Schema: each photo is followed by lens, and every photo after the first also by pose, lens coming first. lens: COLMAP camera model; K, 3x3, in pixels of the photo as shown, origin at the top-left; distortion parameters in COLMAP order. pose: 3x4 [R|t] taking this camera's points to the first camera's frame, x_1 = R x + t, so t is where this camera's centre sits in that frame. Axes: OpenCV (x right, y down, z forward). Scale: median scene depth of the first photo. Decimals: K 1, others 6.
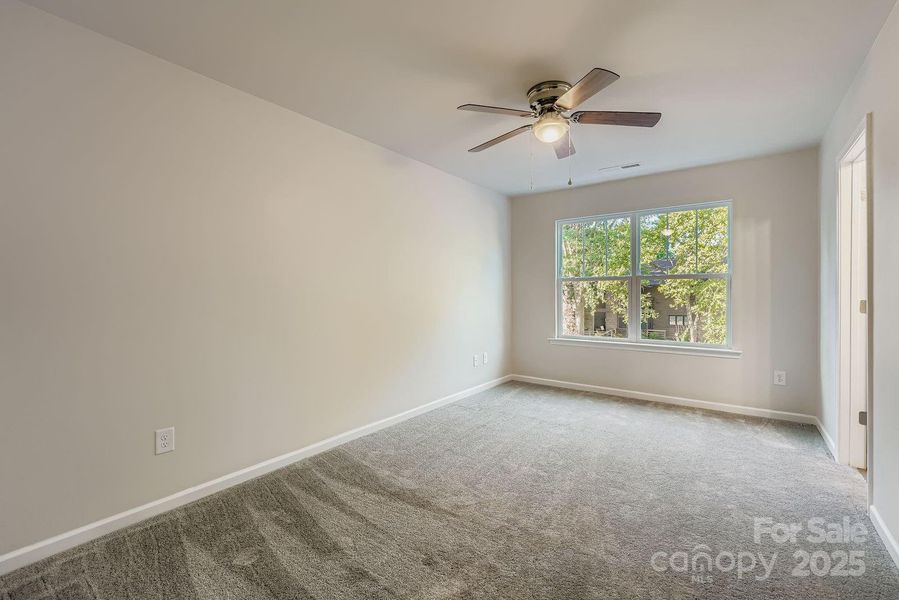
lens RADIAL K [[395.9, 0, 449.6], [0, 395.9, 291.8], [0, 0, 1]] dist [0.002817, 0.000153]
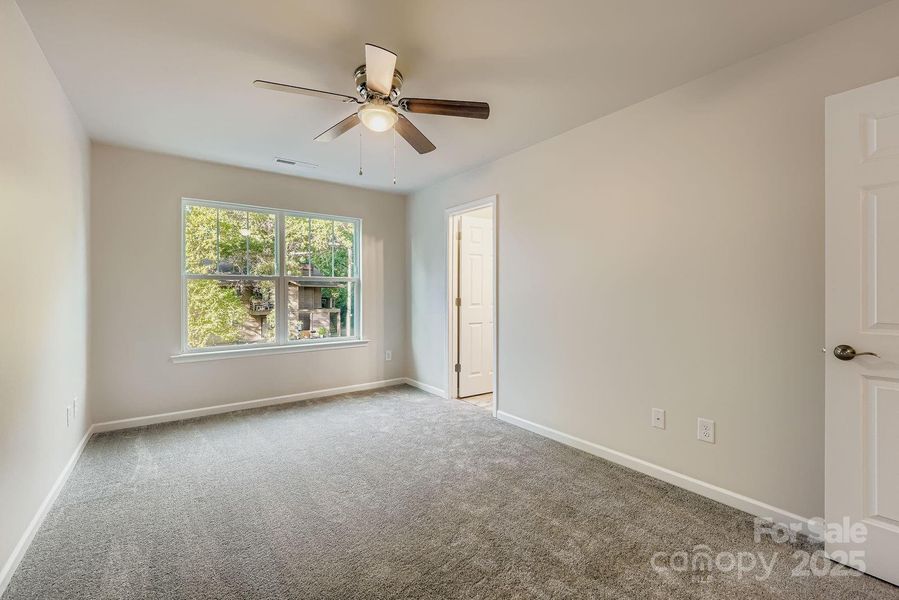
lens RADIAL K [[395.9, 0, 449.6], [0, 395.9, 291.8], [0, 0, 1]] dist [0.002817, 0.000153]
pose [[0.258411, 0.003959, 0.966027, -0.411301], [-0.001590, 0.999992, -0.003673, 0.000695], [-0.966034, -0.000587, 0.258416, 0.412371]]
